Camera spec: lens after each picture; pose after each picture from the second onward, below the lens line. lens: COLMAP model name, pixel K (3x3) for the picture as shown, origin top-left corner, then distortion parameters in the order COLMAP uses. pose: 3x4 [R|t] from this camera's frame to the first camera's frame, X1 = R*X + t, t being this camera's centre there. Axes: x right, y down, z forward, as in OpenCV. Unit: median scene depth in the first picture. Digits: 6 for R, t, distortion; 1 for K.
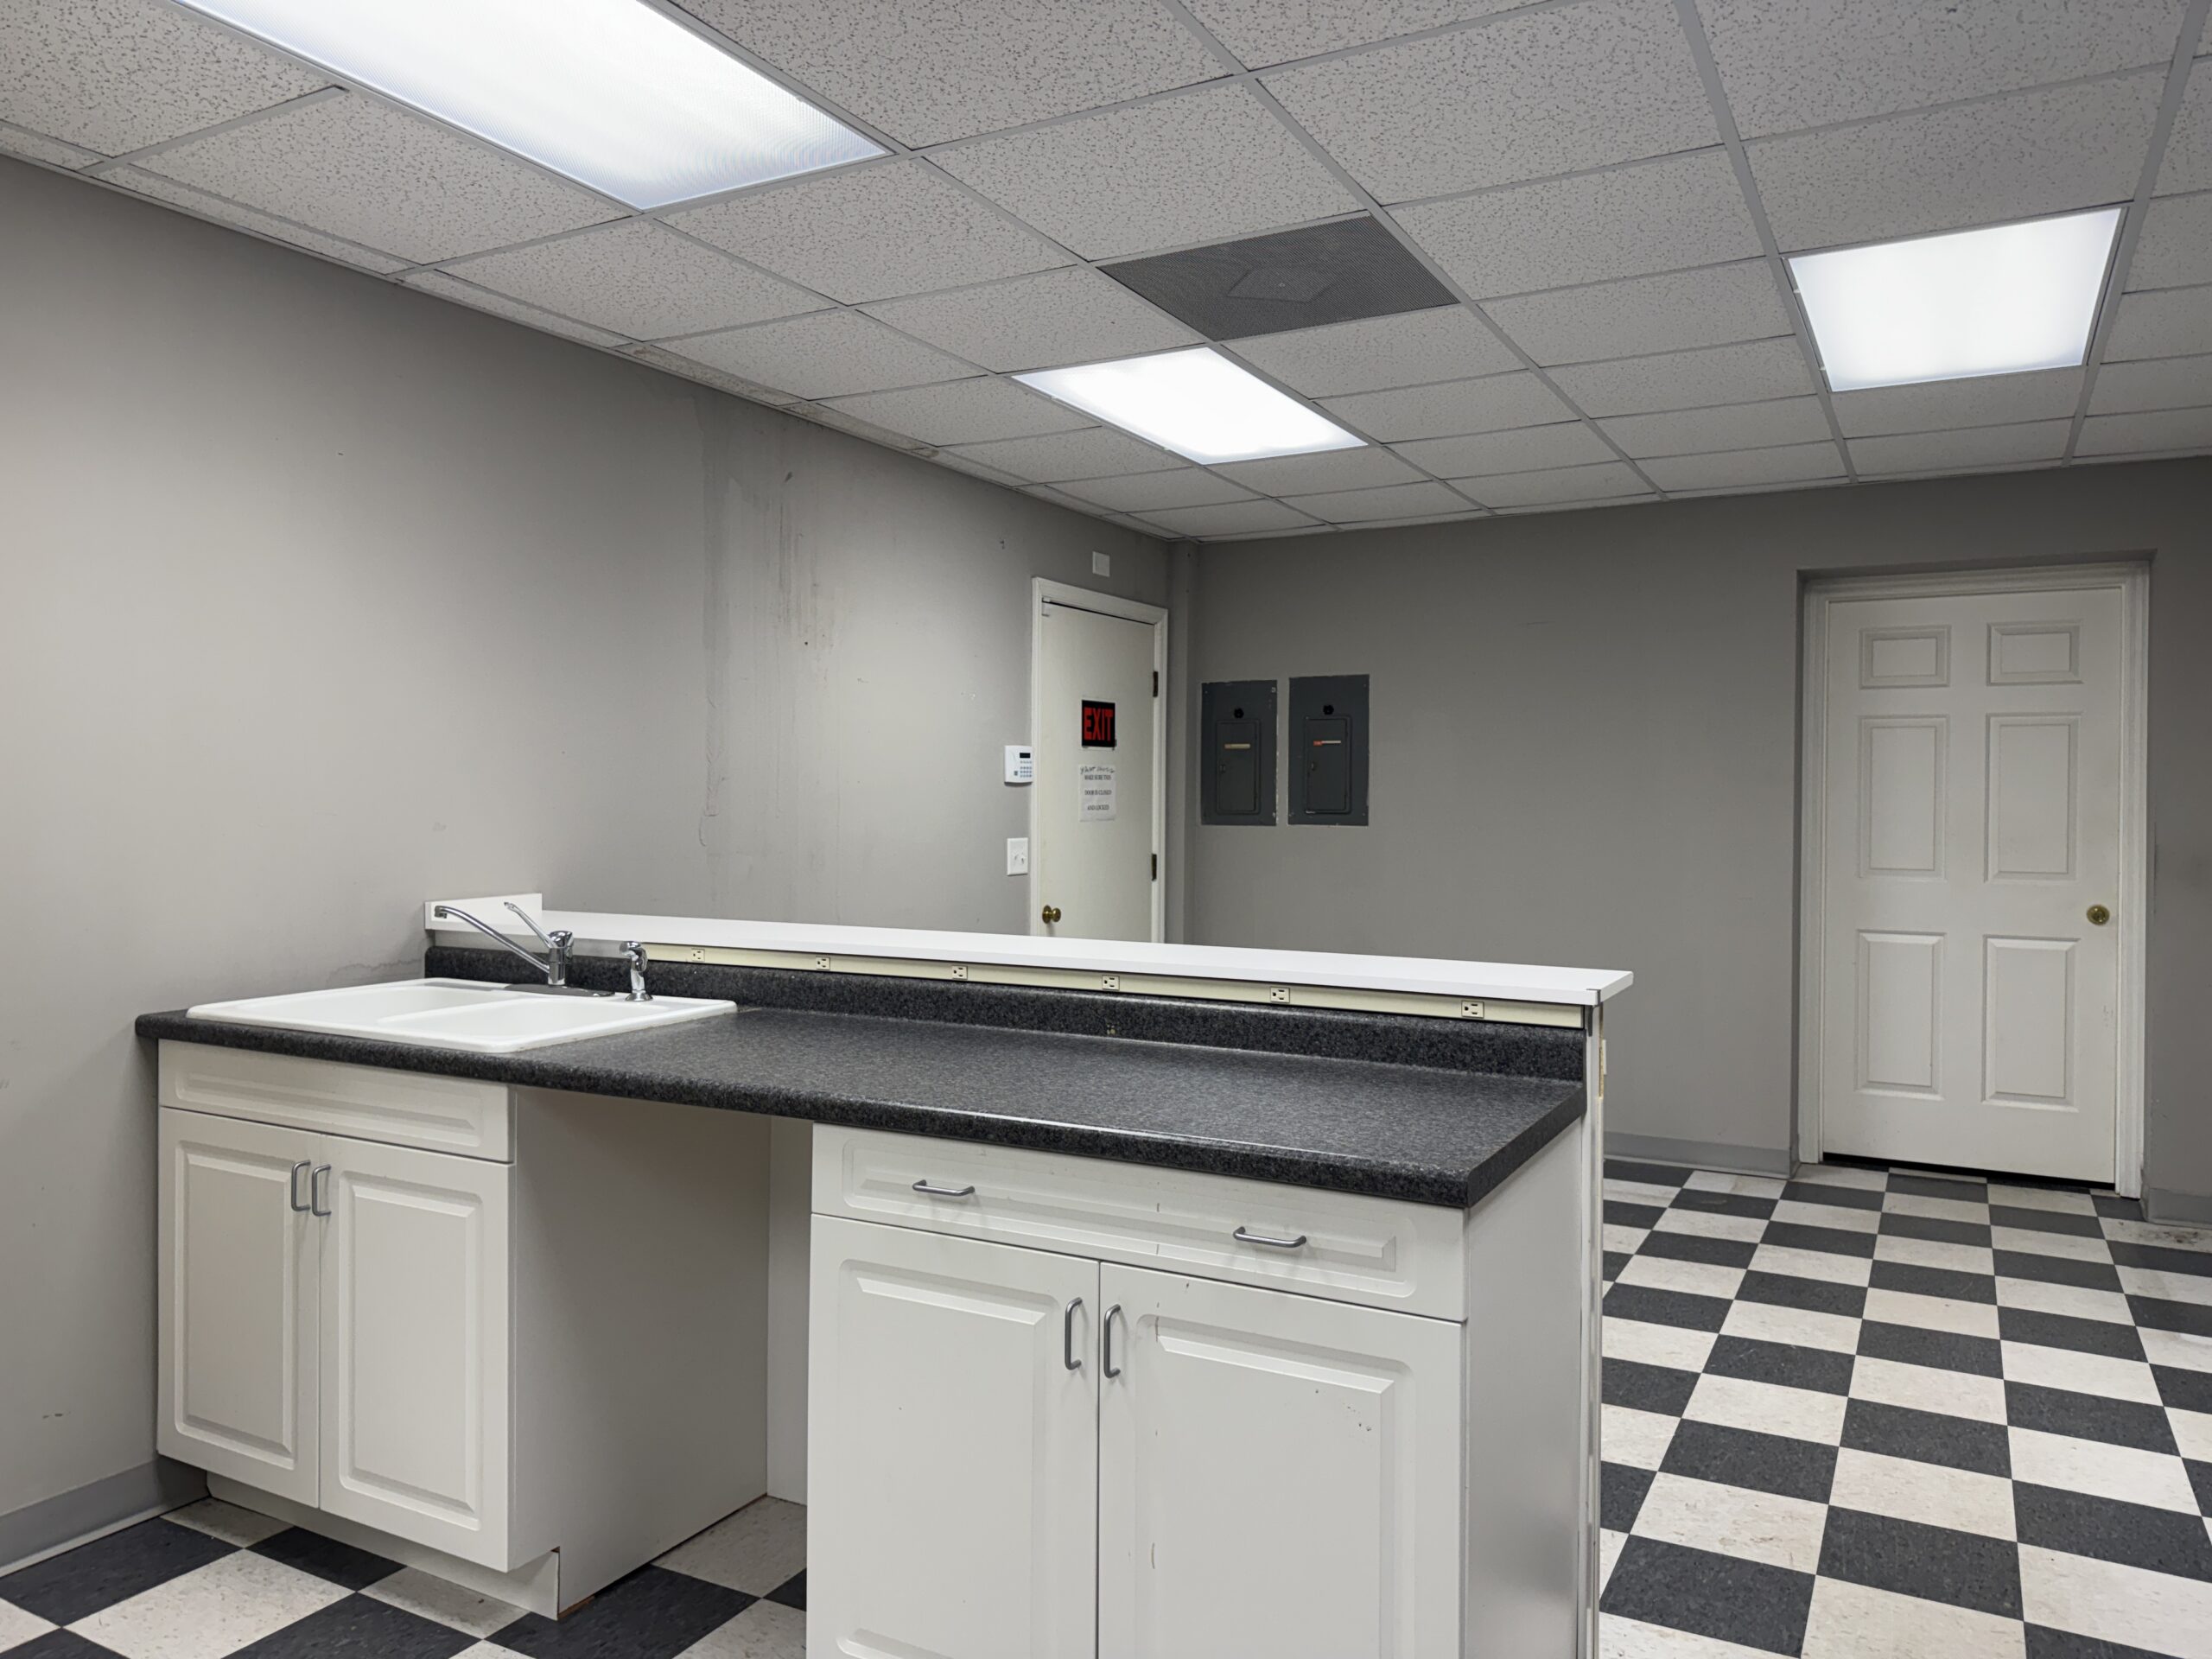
lens RADIAL K [[1551.8, 0, 1107.9], [0, 1551.8, 848.2], [0, 0, 1]] dist [0.090561, -0.192432]
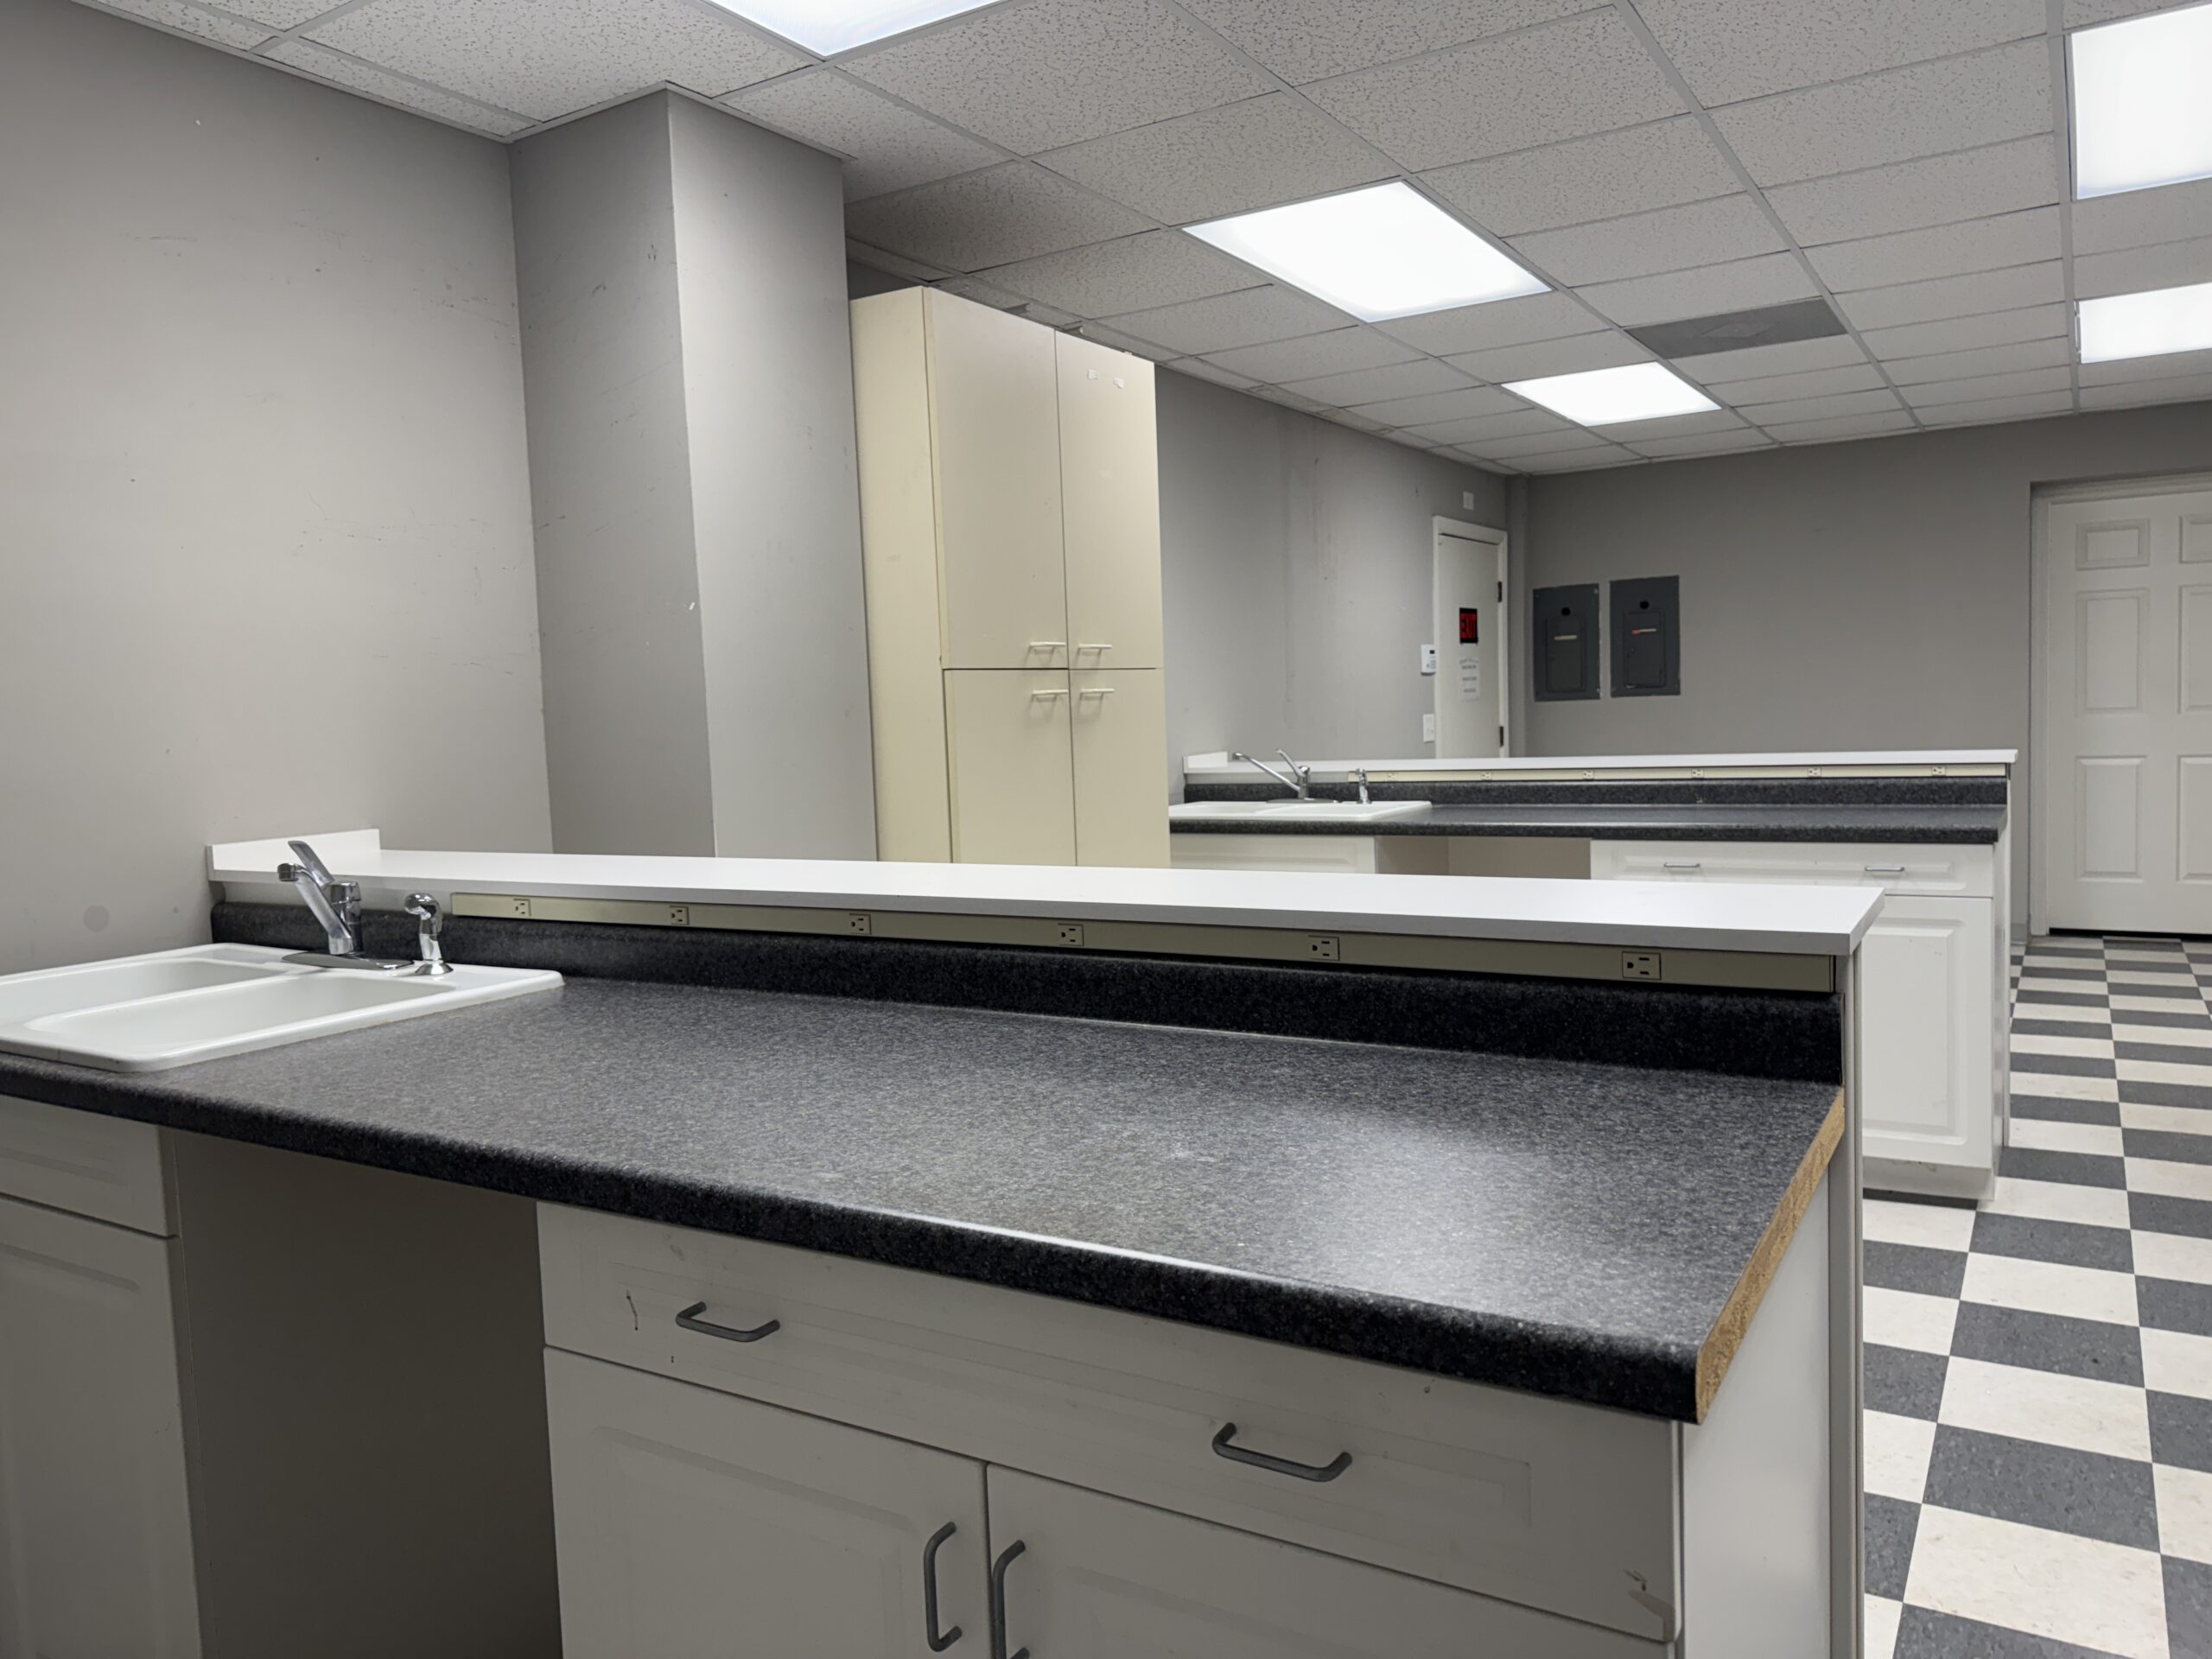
lens RADIAL K [[1565.6, 0, 1075.3], [0, 1565.6, 869.9], [0, 0, 1]] dist [-0.002866, -0.034855]
pose [[0.996066, -0.039038, -0.079548, -0.256693], [0.044528, 0.996660, 0.068456, 0.020679], [0.076610, -0.071729, 0.994478, -0.362045]]
